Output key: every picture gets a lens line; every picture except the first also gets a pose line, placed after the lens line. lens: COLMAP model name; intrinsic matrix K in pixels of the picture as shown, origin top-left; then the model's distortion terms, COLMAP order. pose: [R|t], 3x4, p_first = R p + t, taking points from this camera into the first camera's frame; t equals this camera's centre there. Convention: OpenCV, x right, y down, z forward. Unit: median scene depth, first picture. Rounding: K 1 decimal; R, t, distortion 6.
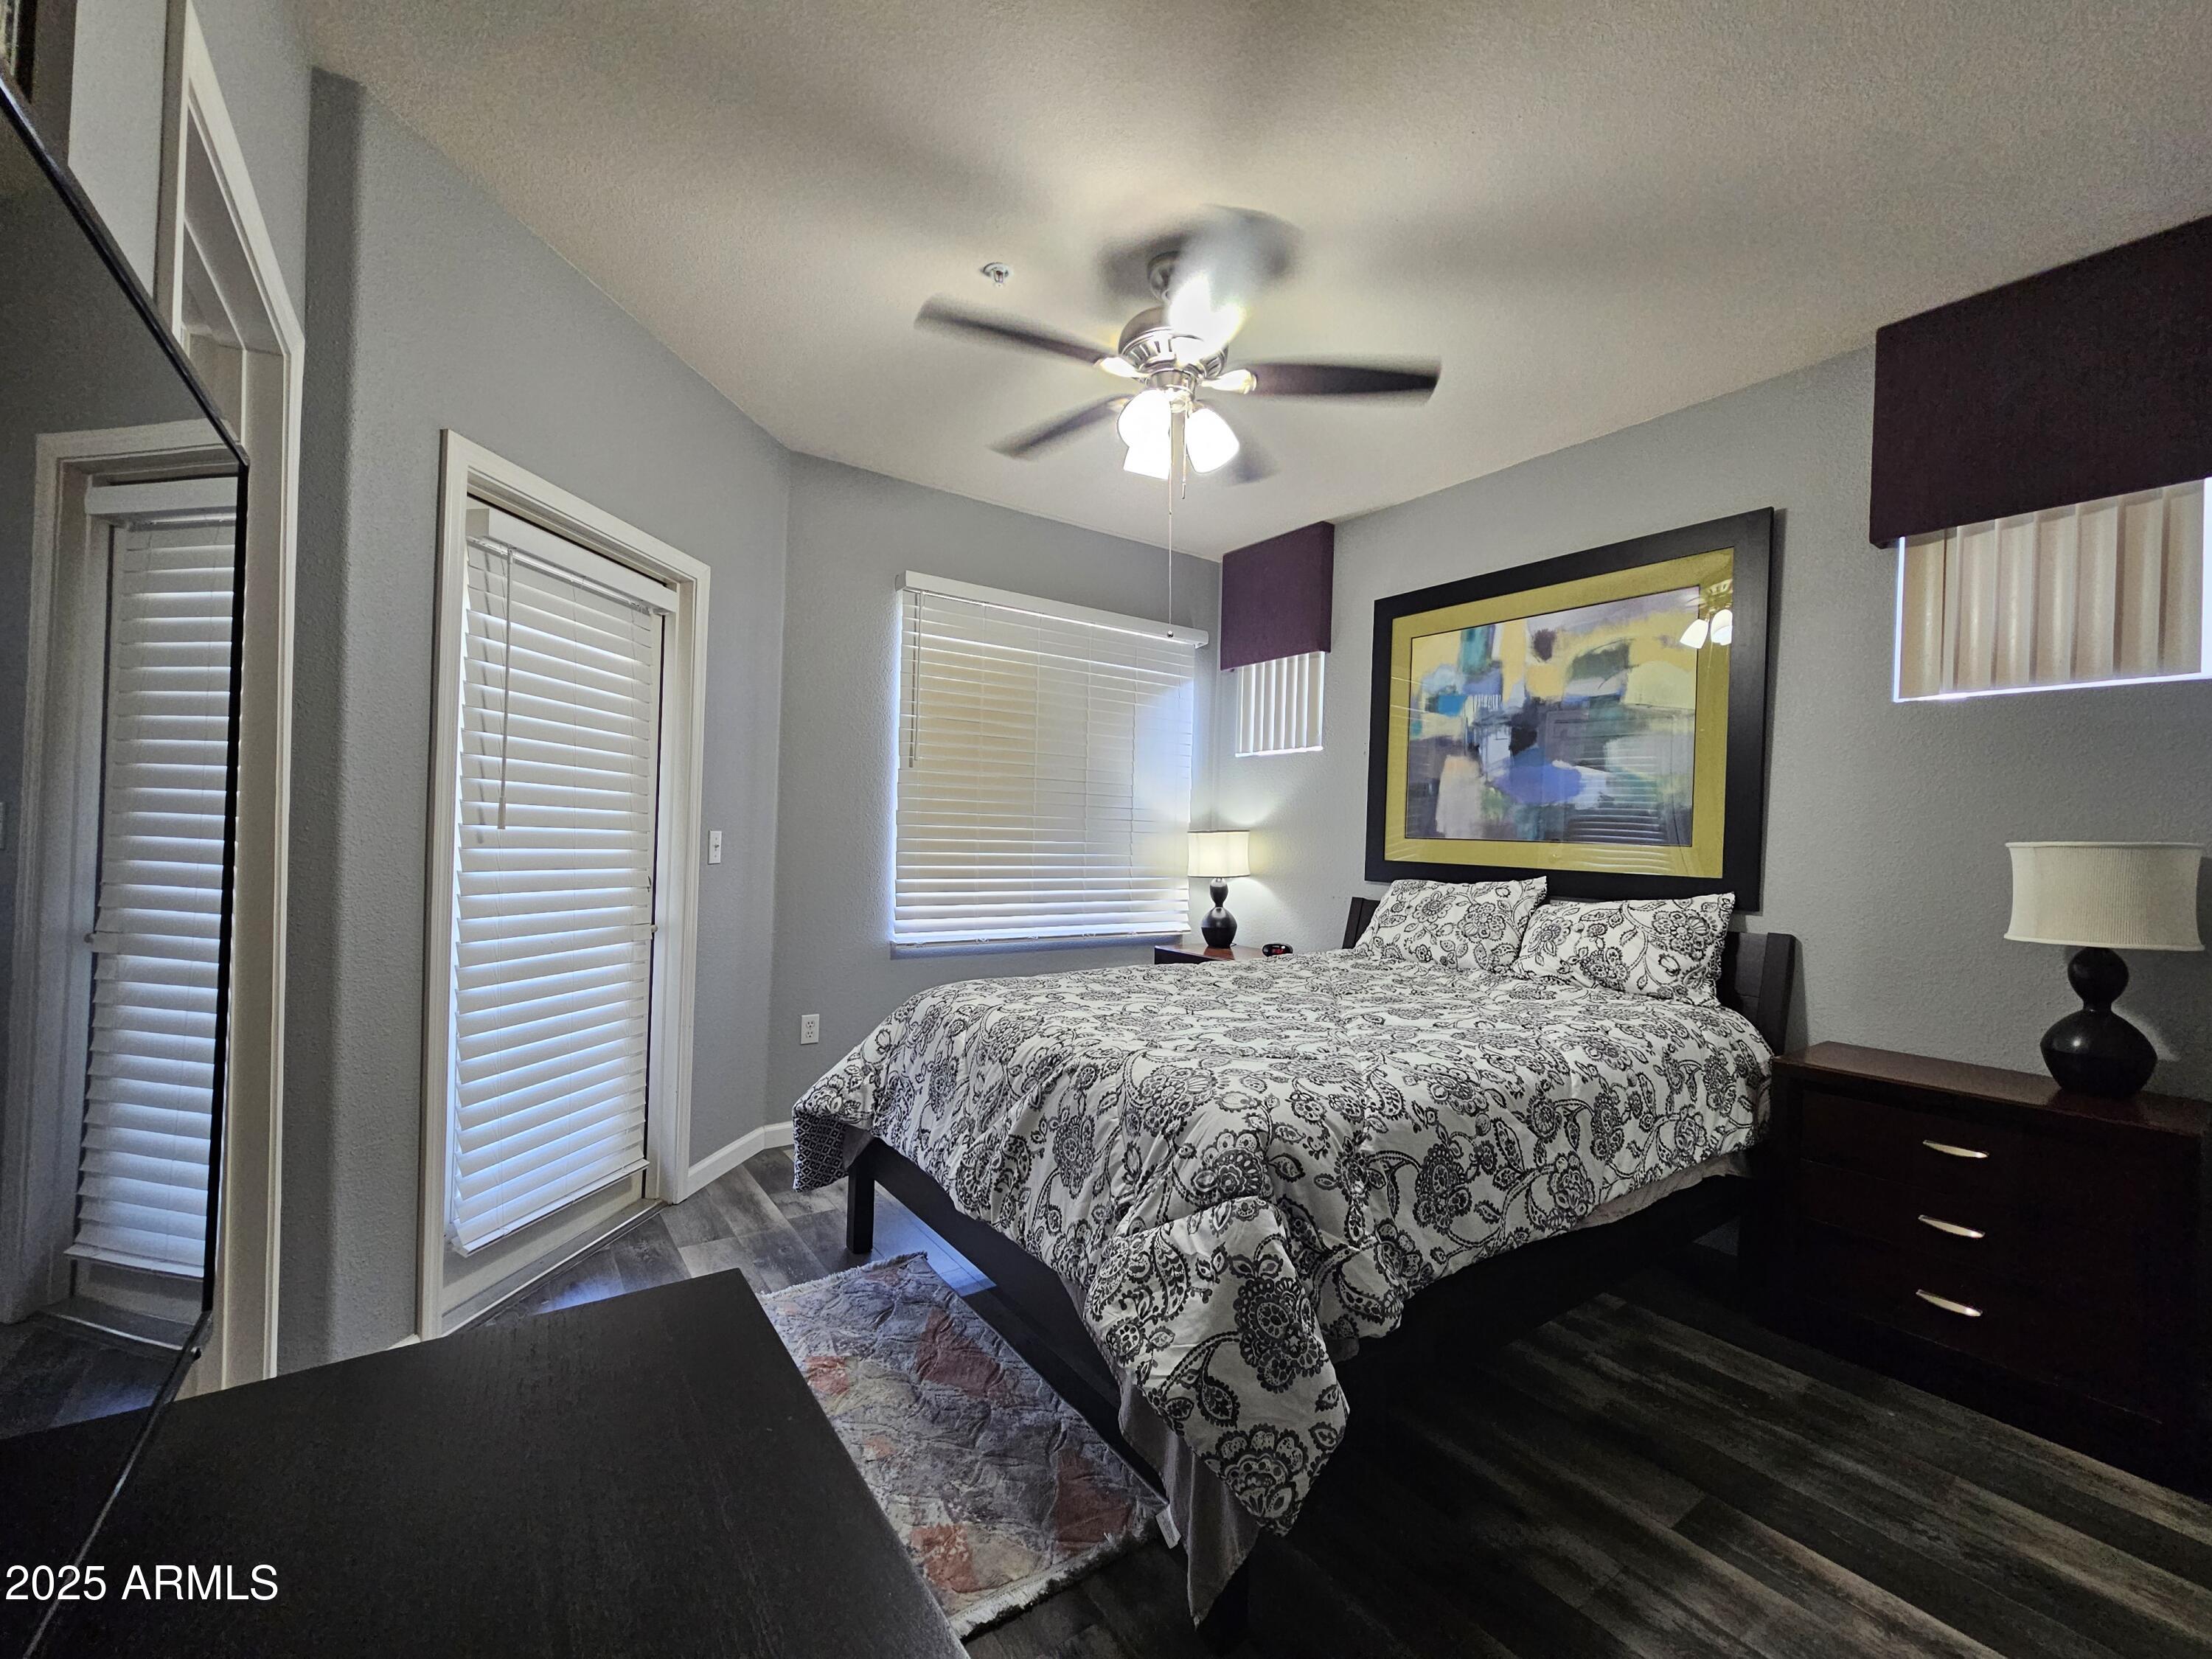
lens RADIAL K [[879.4, 0, 1106.0], [0, 879.4, 829.5], [0, 0, 1]] dist [-0.000756, -0.000237]
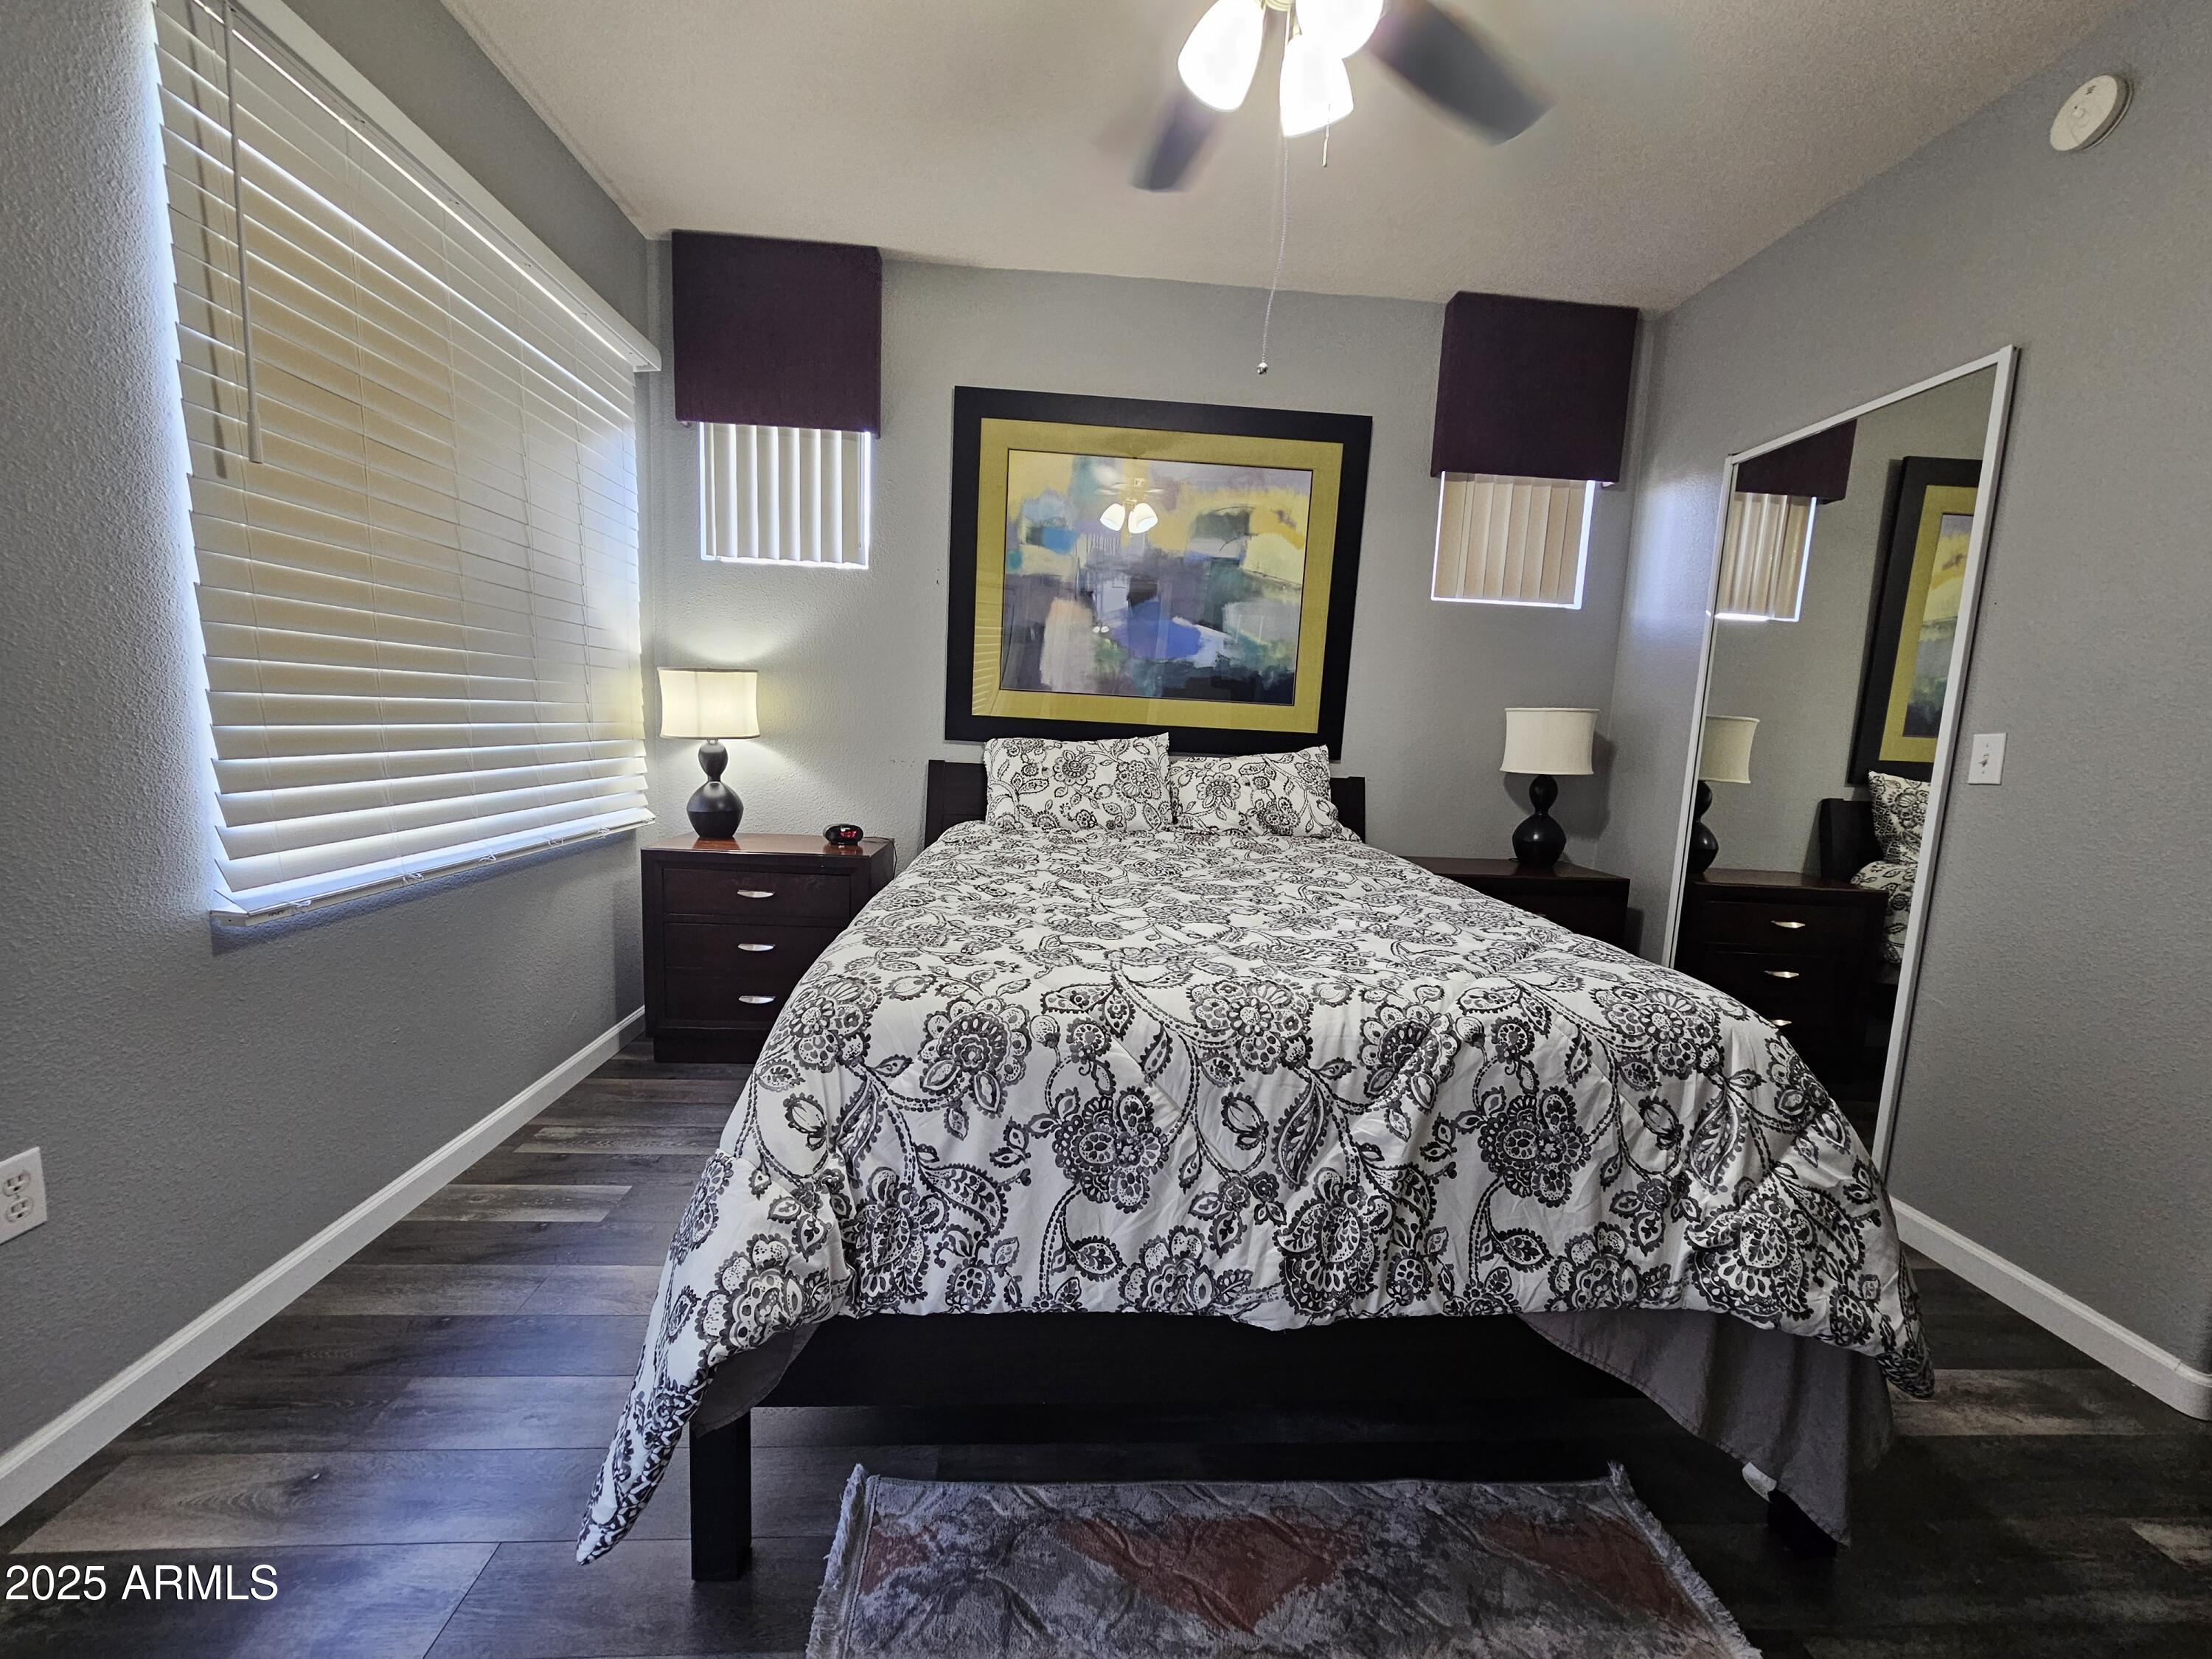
lens RADIAL K [[905.1, 0, 1106.0], [0, 905.1, 829.5], [0, 0, 1]] dist [0.002529, -0.000267]
pose [[0.536848, -0.103286, 0.837333, -0.437819], [-0.037896, 0.988524, 0.146232, 0.014036], [-0.842827, -0.110236, 0.526773, 0.512679]]
